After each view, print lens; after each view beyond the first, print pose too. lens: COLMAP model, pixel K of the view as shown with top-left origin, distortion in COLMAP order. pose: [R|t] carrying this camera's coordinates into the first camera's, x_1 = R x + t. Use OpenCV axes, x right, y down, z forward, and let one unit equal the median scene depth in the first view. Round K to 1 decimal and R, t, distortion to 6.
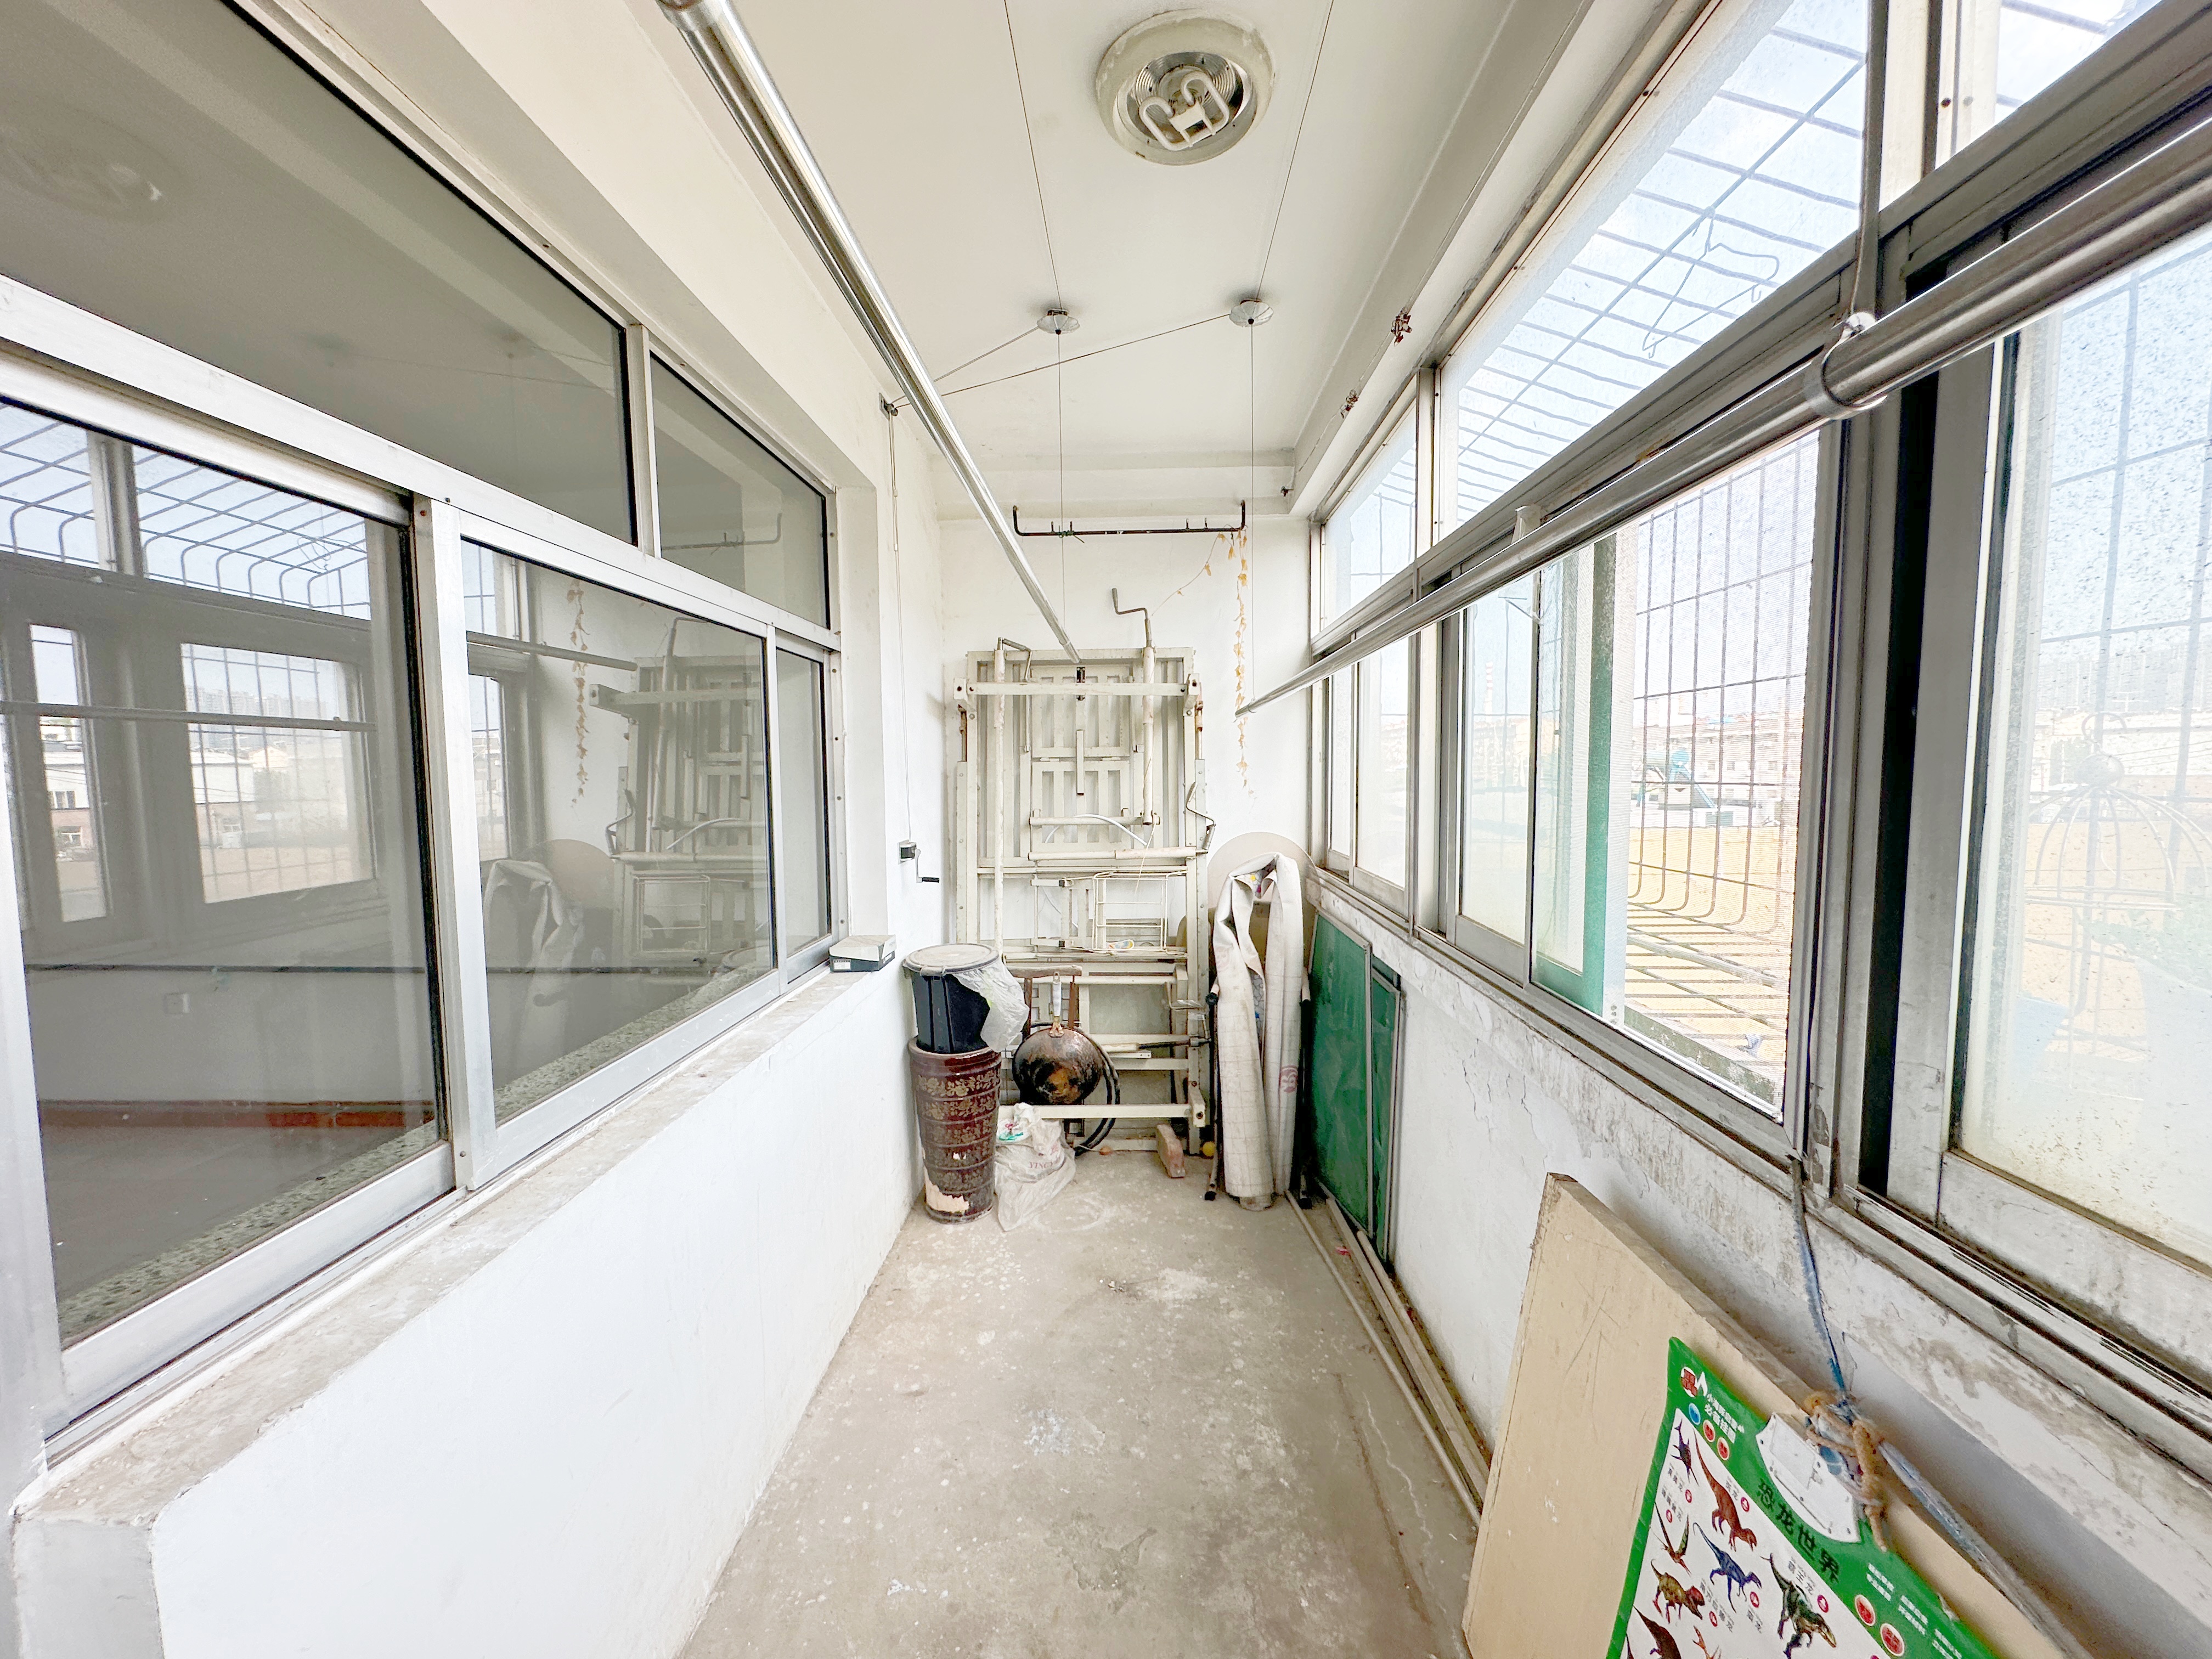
lens RADIAL K [[890.8, 0, 1109.6], [0, 890.8, 832.7], [0, 0, 1]] dist [0.000037, -0.000066]
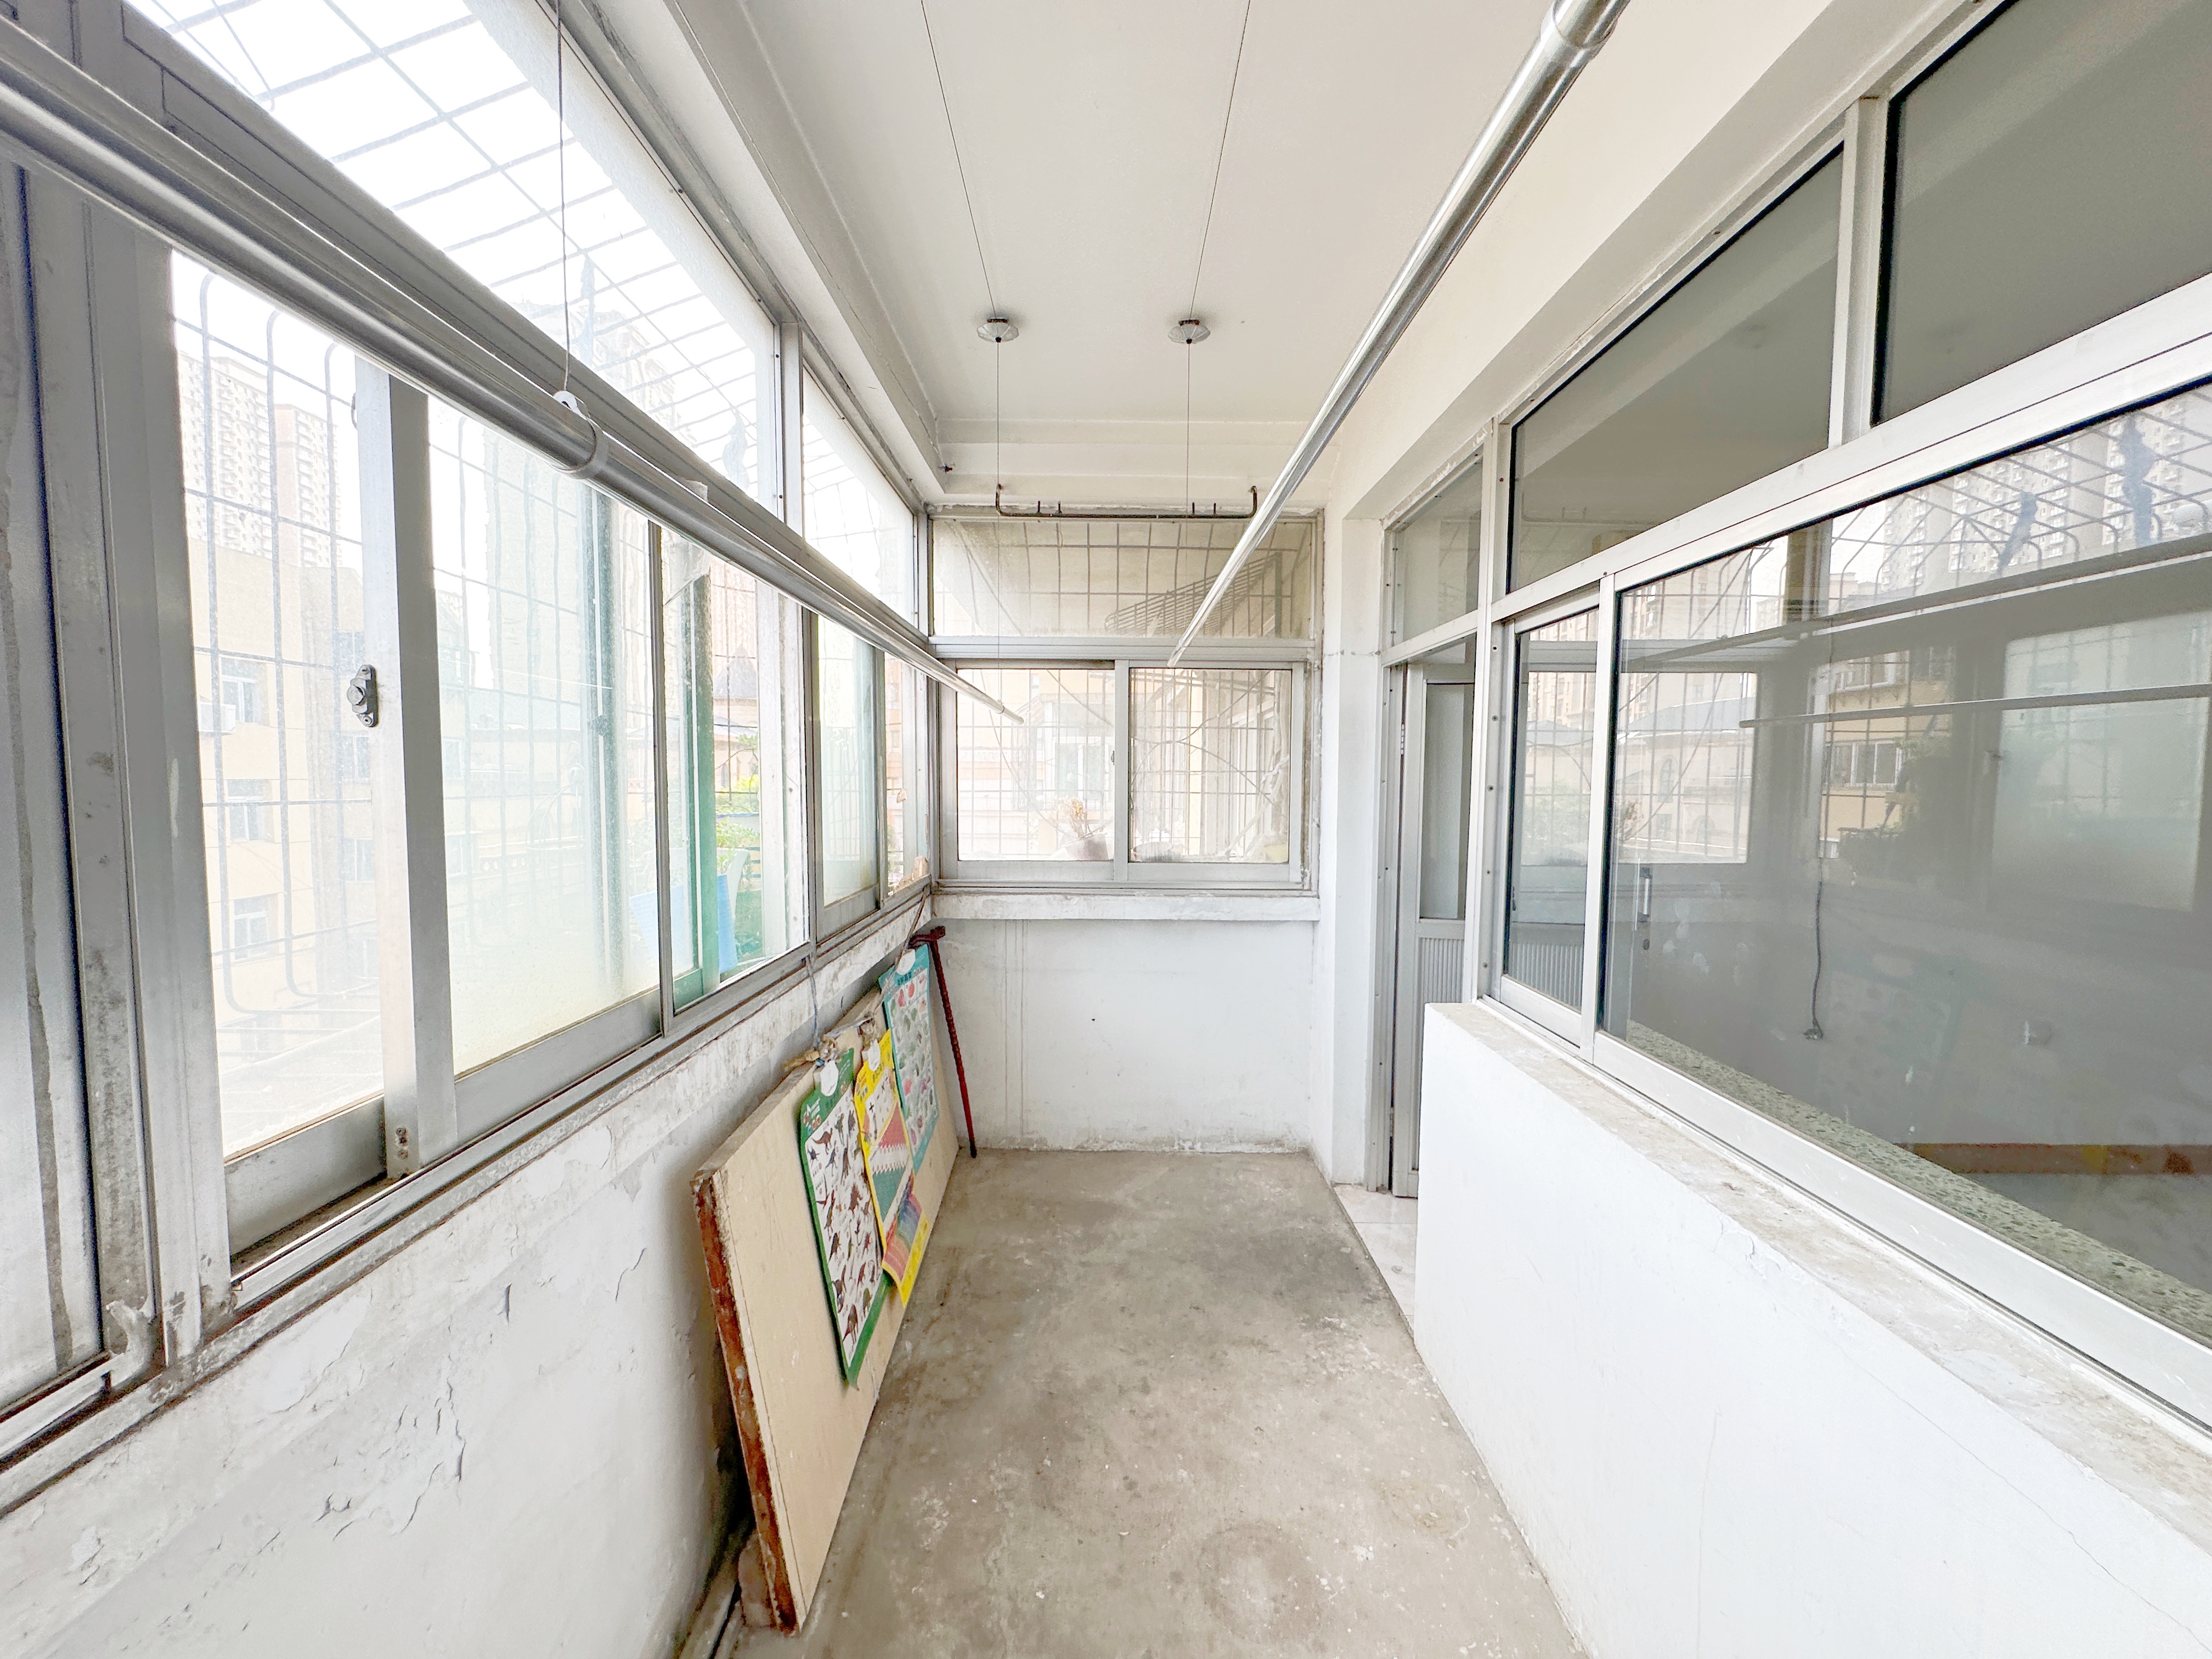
lens RADIAL K [[890.8, 0, 1105.3], [0, 890.8, 826.6], [0, 0, 1]] dist [0.000037, -0.000066]
pose [[-0.998688, -0.010762, -0.050061, 0.087674], [-0.017656, 0.990082, 0.139376, -0.114893], [0.048065, 0.140077, -0.988973, 1.912176]]
